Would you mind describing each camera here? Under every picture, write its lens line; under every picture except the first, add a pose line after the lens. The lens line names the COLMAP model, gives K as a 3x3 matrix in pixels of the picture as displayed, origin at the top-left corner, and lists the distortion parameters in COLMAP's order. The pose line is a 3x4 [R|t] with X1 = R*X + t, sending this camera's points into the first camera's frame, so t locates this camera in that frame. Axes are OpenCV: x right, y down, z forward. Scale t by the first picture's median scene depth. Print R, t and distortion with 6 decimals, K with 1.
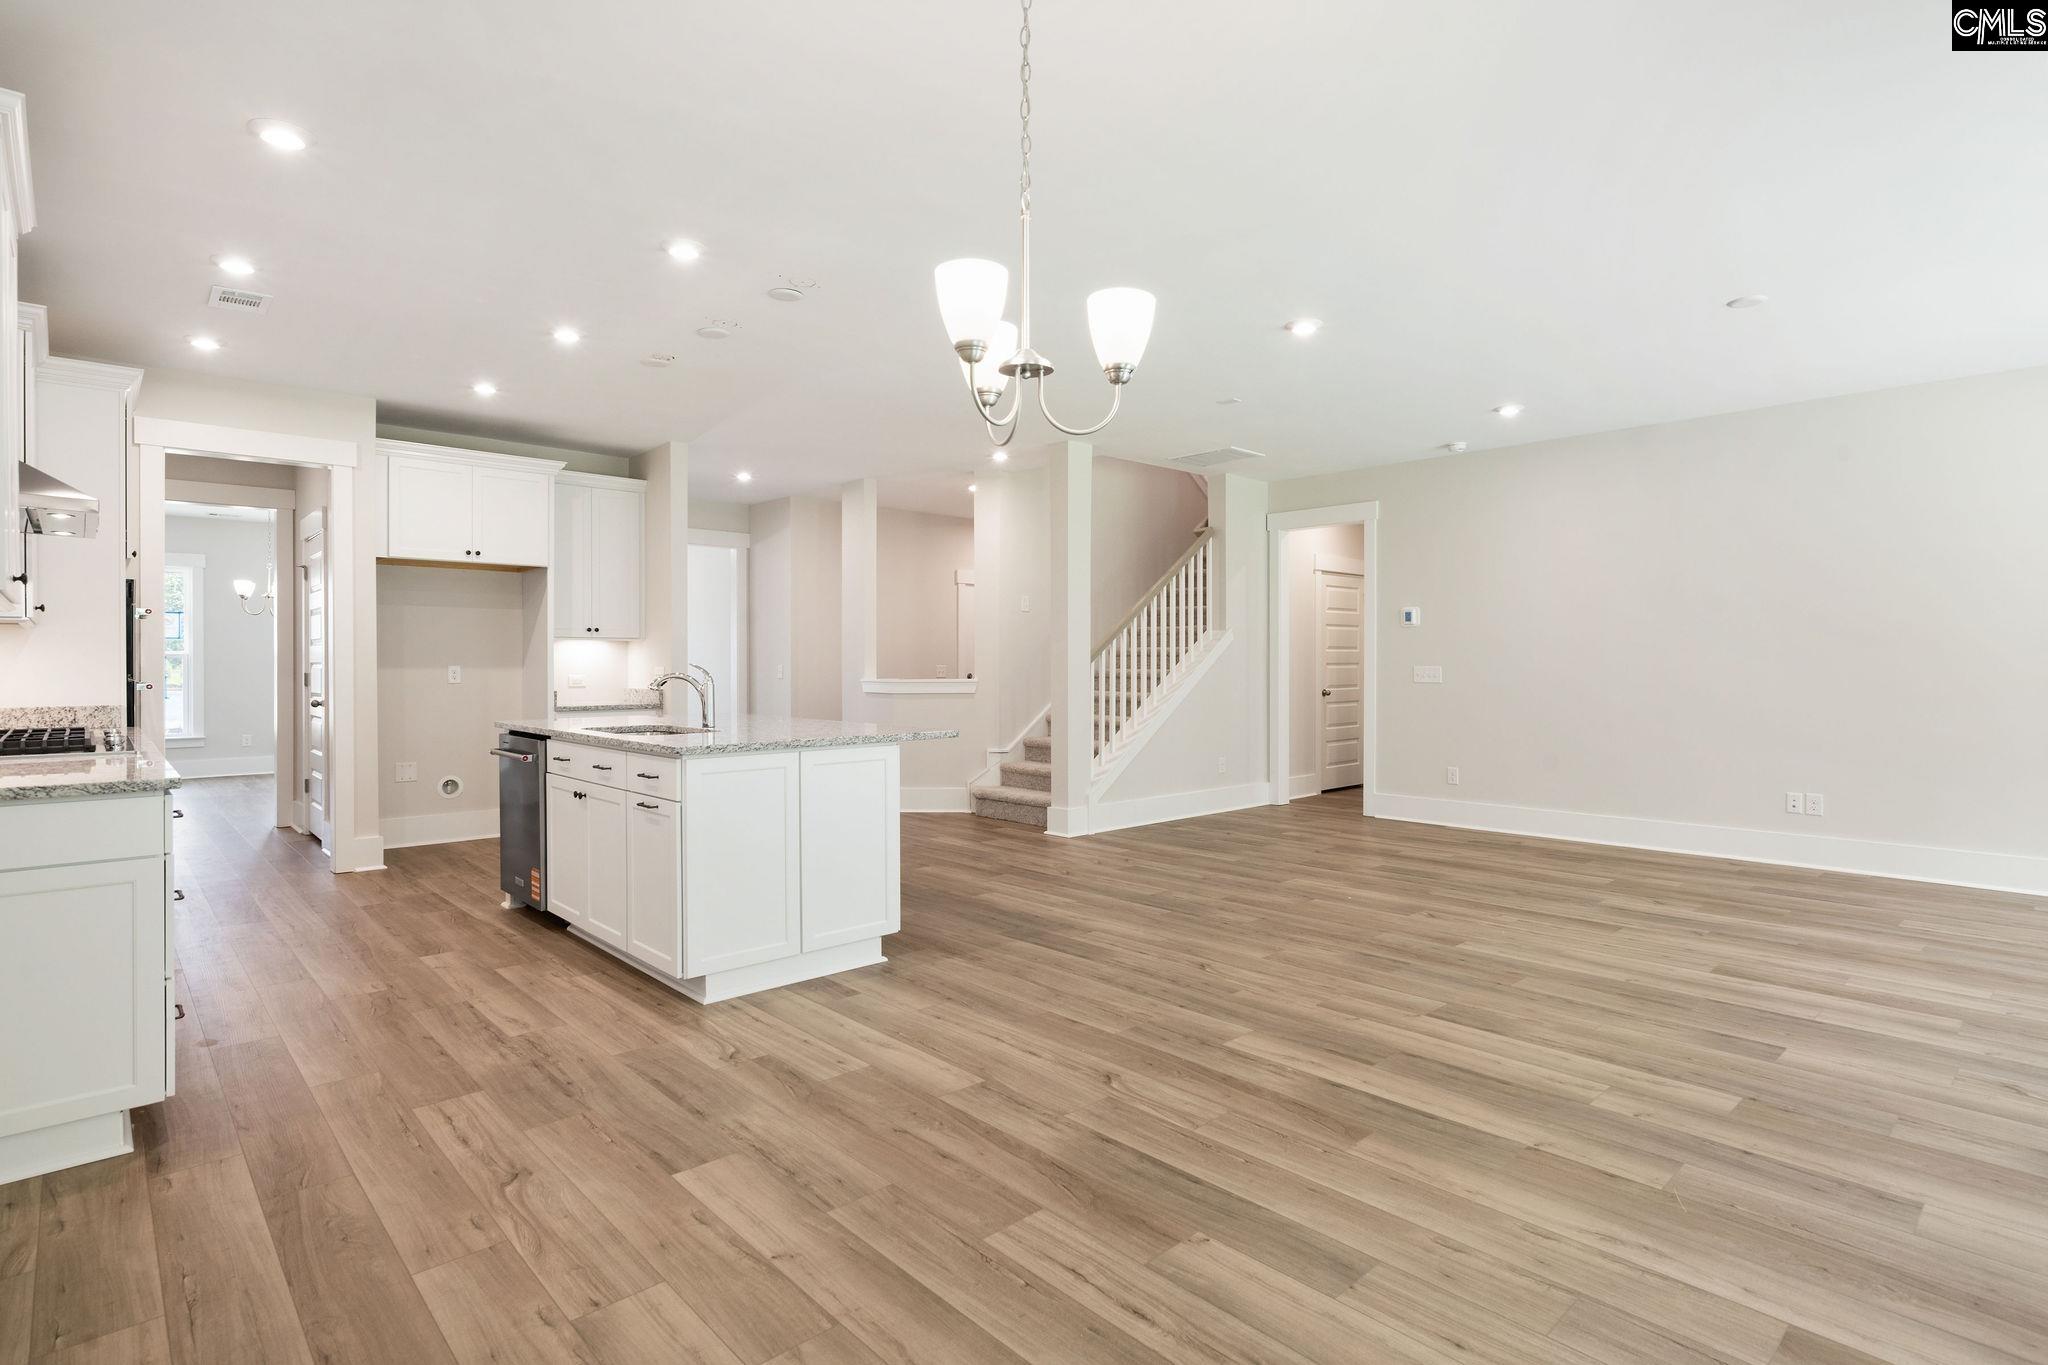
lens RADIAL K [[1023.5, 0, 1026.6], [0, 1023.5, 670.5], [0, 0, 1]] dist [0.003488, 0.000624]
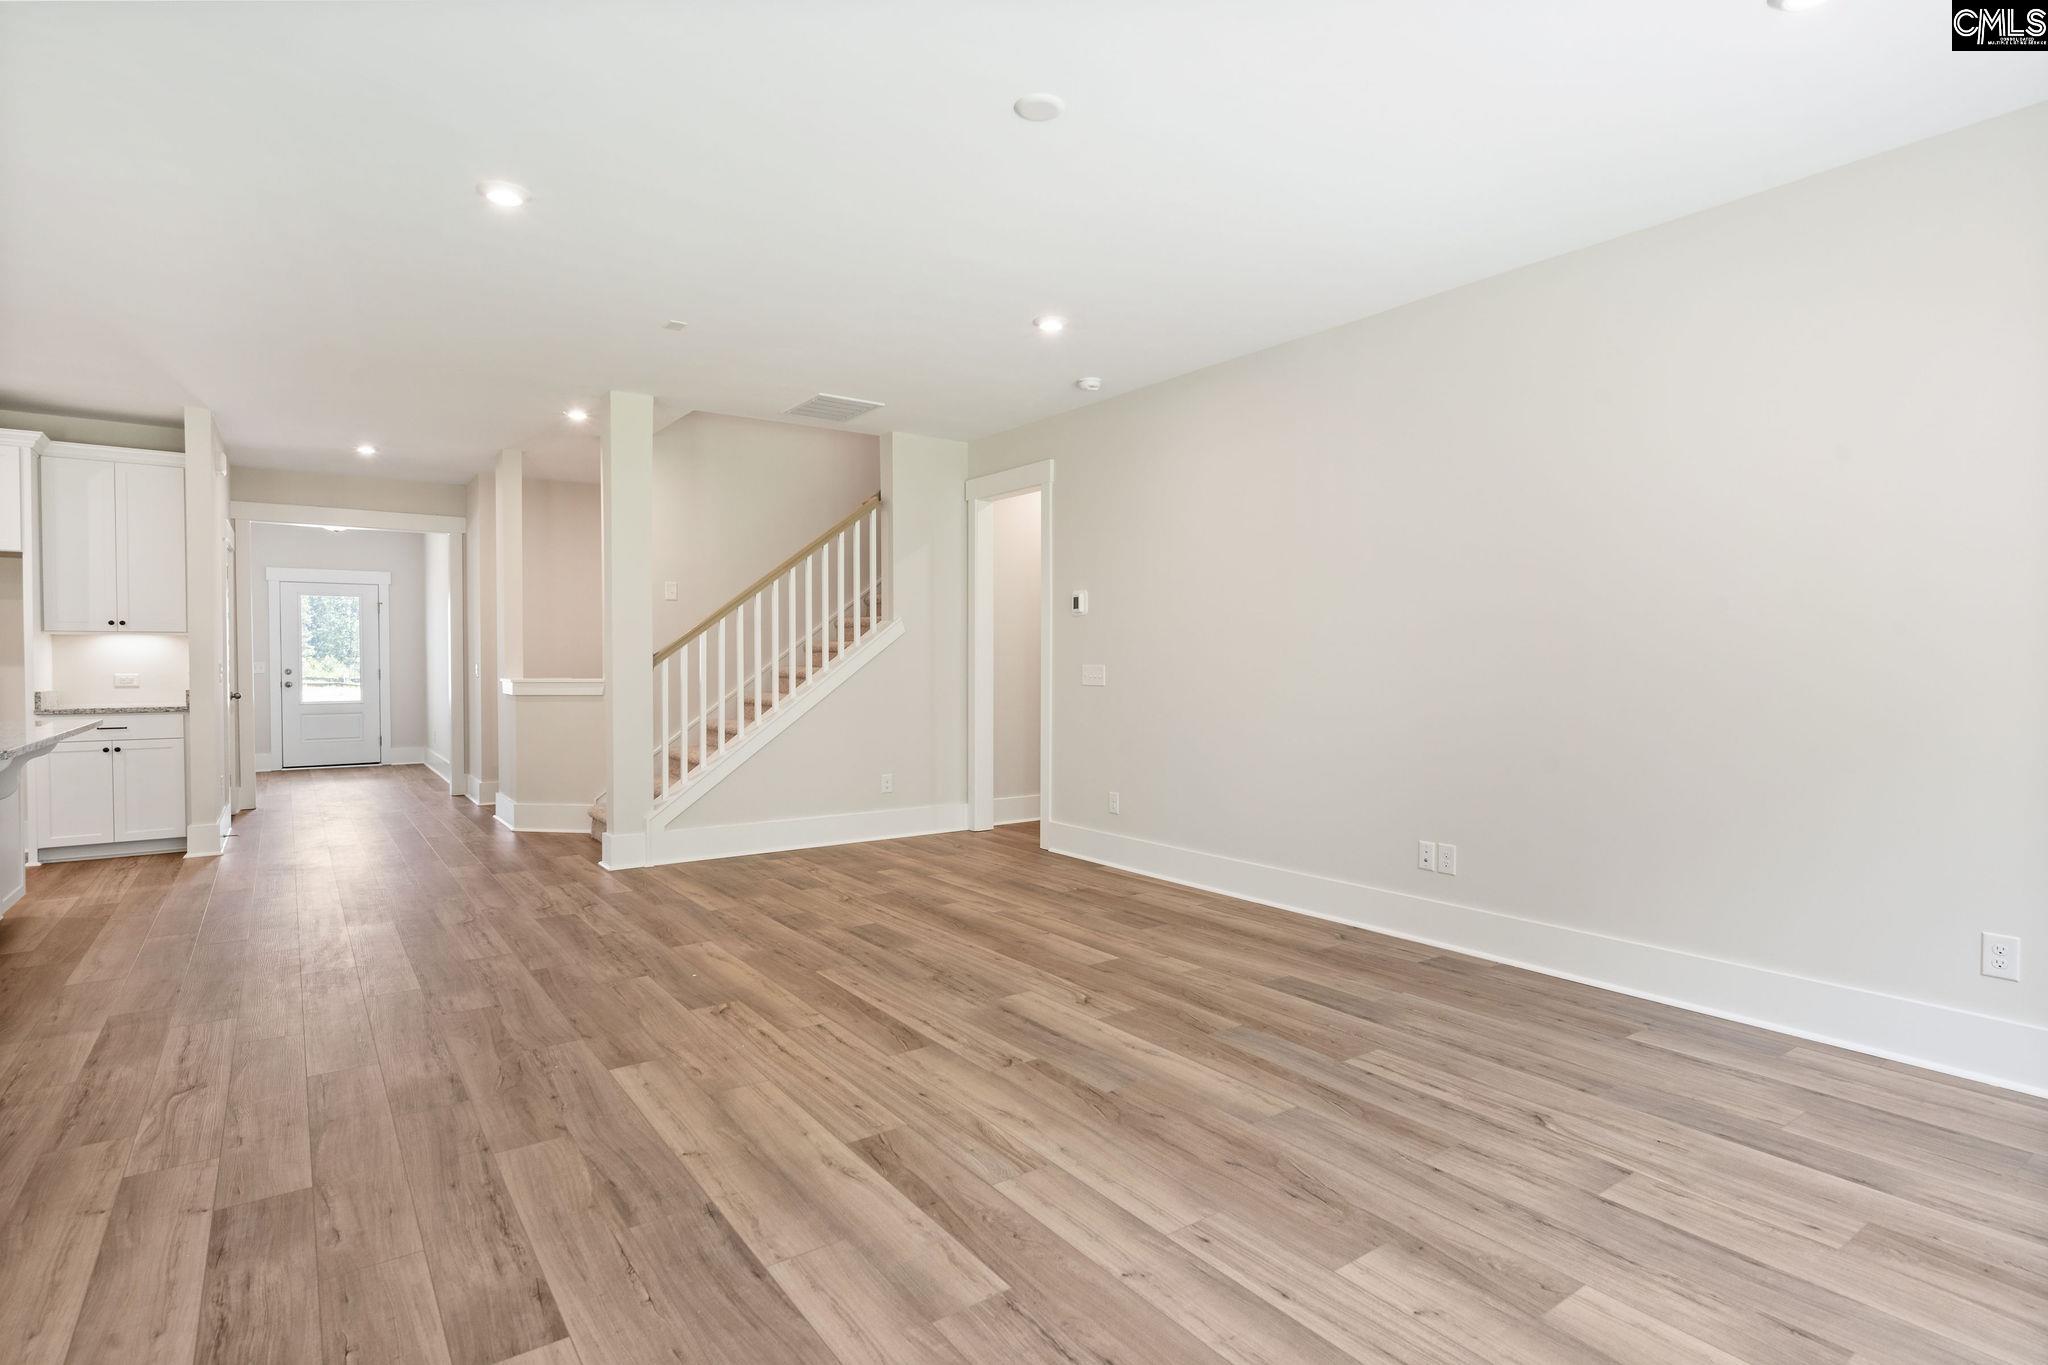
lens RADIAL K [[1041.1, 0, 1024.0], [0, 1041.1, 682.5], [0, 0, 1]] dist [-0.000927, -0.001457]
pose [[0.992131, 0.003280, -0.125158, 0.508190], [-0.001270, 0.999869, 0.016133, -0.003770], [0.125194, -0.015847, 0.992006, 0.218287]]
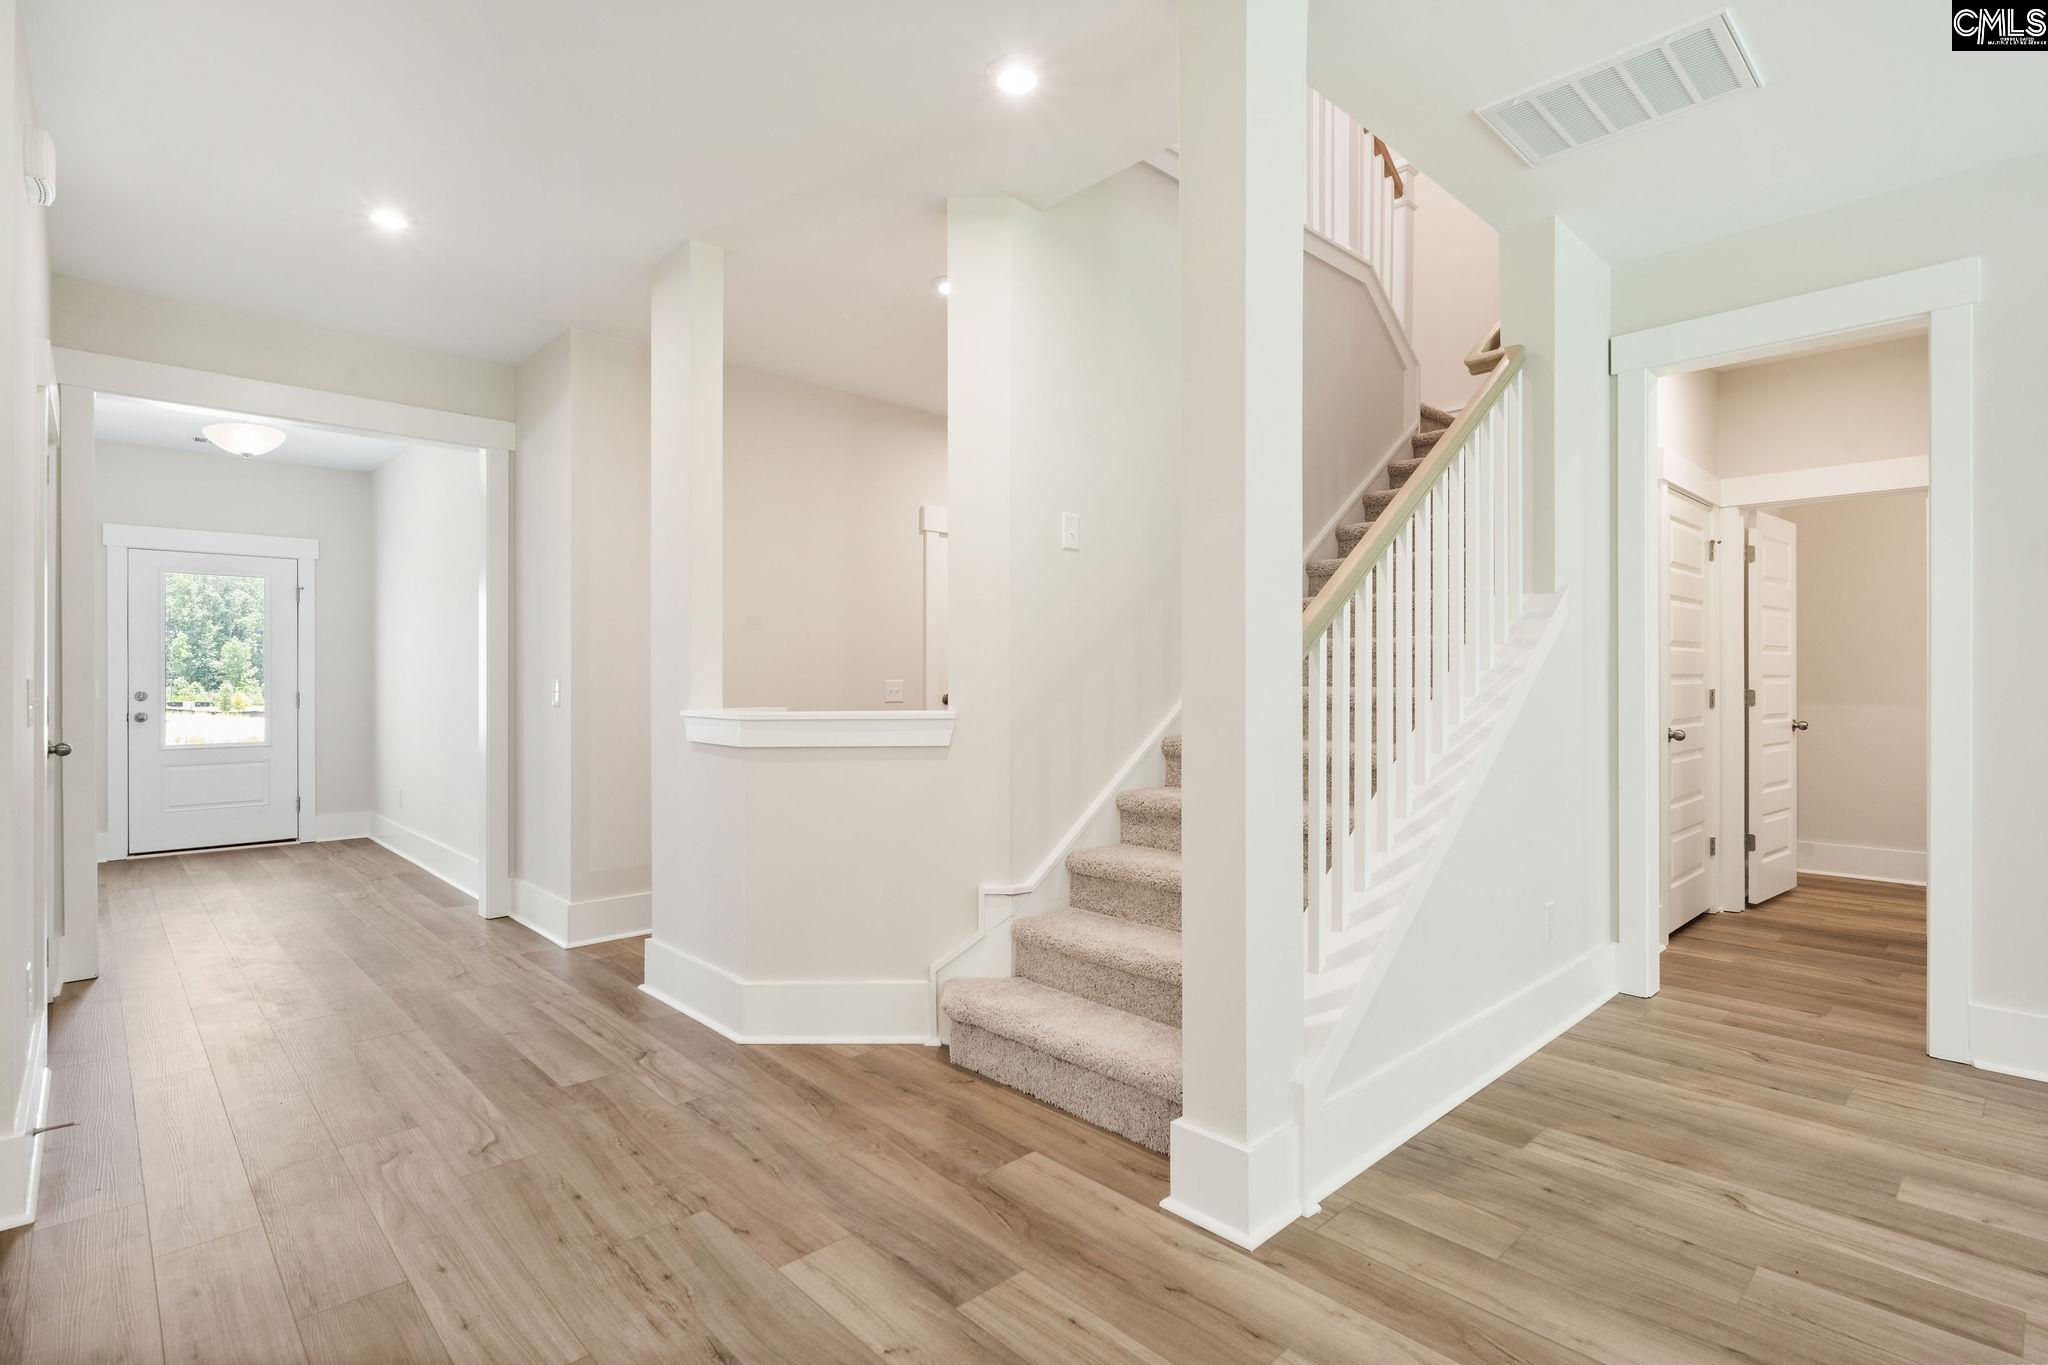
lens RADIAL K [[999.1, 0, 1024.0], [0, 999.1, 682.5], [0, 0, 1]] dist [0.004781, 0.000018]
pose [[0.999942, -0.000042, 0.010809, -0.030814], [0.000089, 0.999991, -0.004327, -0.001829], [-0.010808, 0.004328, 0.999932, 0.747828]]
